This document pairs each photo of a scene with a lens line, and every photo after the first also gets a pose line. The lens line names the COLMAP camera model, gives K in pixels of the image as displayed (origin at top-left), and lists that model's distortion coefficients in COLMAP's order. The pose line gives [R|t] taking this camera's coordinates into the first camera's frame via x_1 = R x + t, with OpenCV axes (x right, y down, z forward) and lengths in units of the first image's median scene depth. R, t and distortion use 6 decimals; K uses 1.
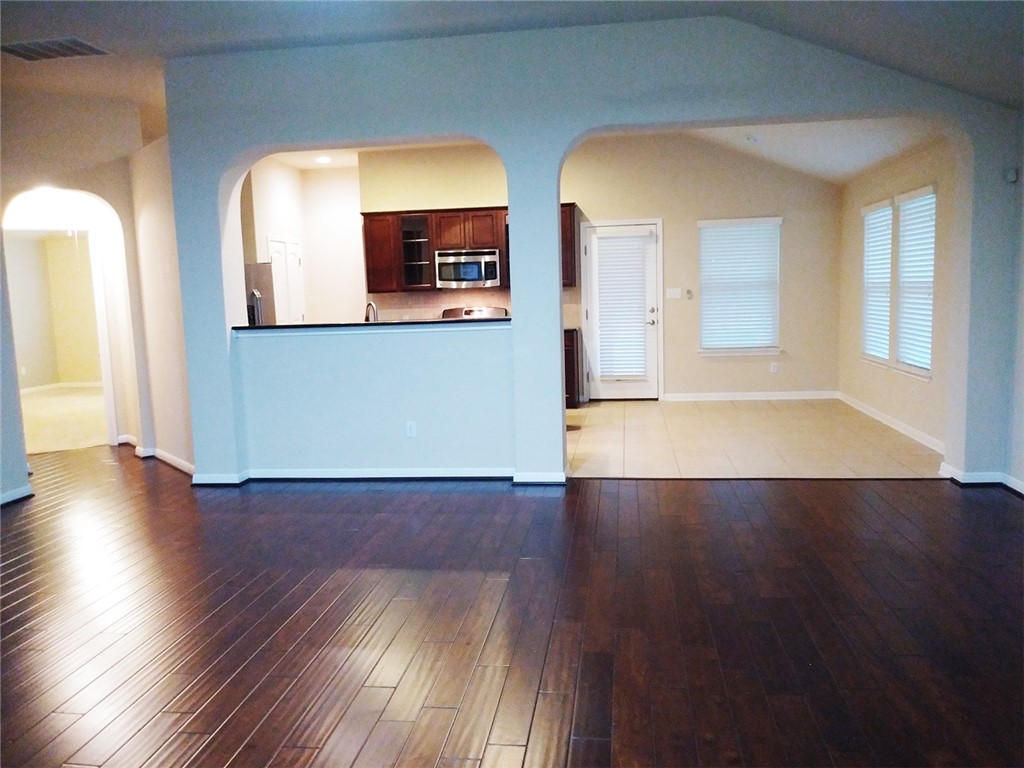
lens RADIAL K [[838.0, 0, 516.1], [0, 838.0, 387.1], [0, 0, 1]] dist [0.017124, -0.026337]
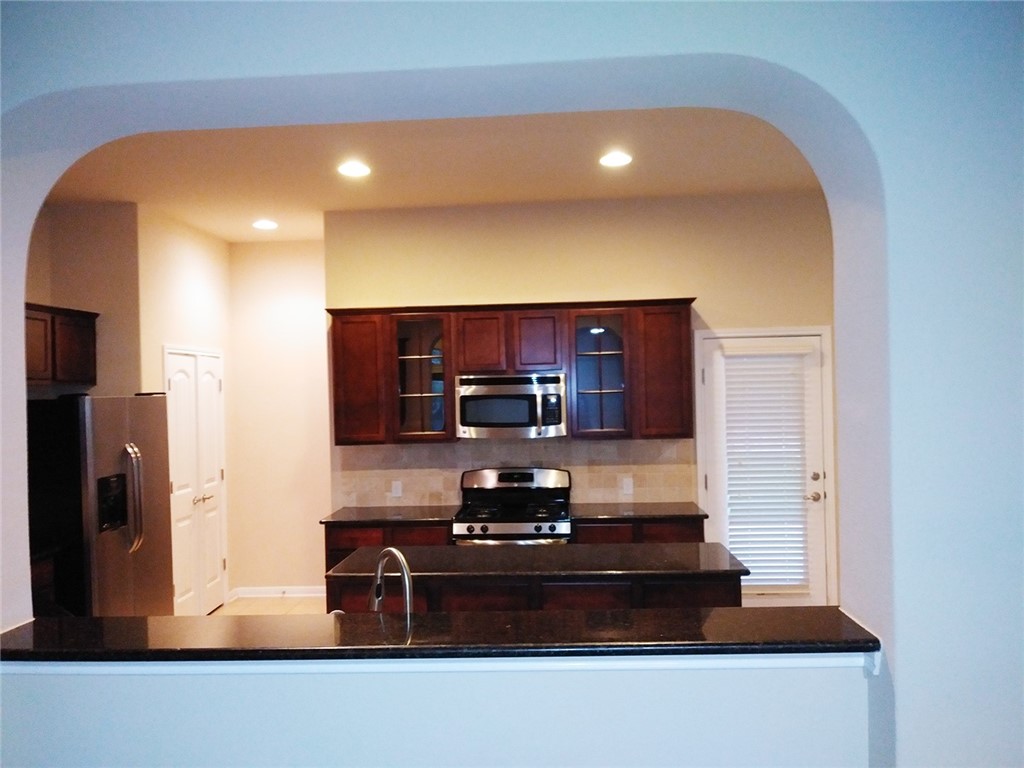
lens RADIAL K [[827.3, 0, 512.5], [0, 827.3, 382.2], [0, 0, 1]] dist [-0.001846, -0.001265]
pose [[0.996656, 0.008957, 0.081219, -0.102762], [0.001732, 0.991435, -0.130587, -0.081602], [-0.081693, 0.130291, 0.988105, 0.425031]]
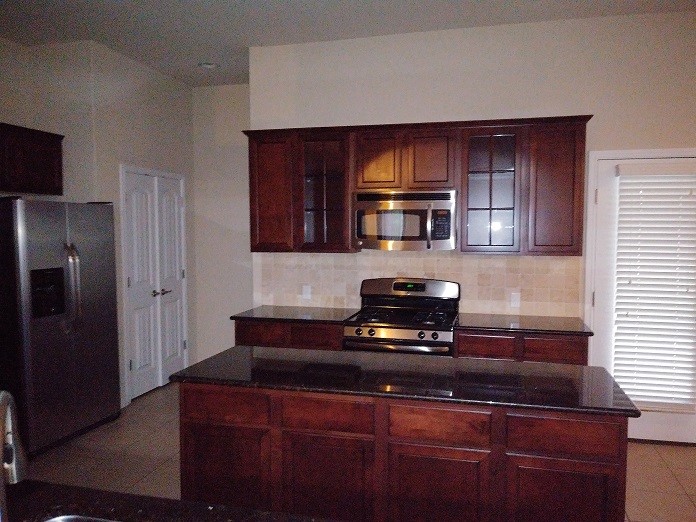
lens RADIAL K [[569.6, 0, 345.7], [0, 569.6, 258.8], [0, 0, 1]] dist [0.017124, -0.026337]
pose [[0.993713, 0.038750, -0.105039, -0.054029], [-0.044969, 0.997332, -0.057504, -0.085301], [0.102530, 0.061866, 0.992804, 0.570820]]
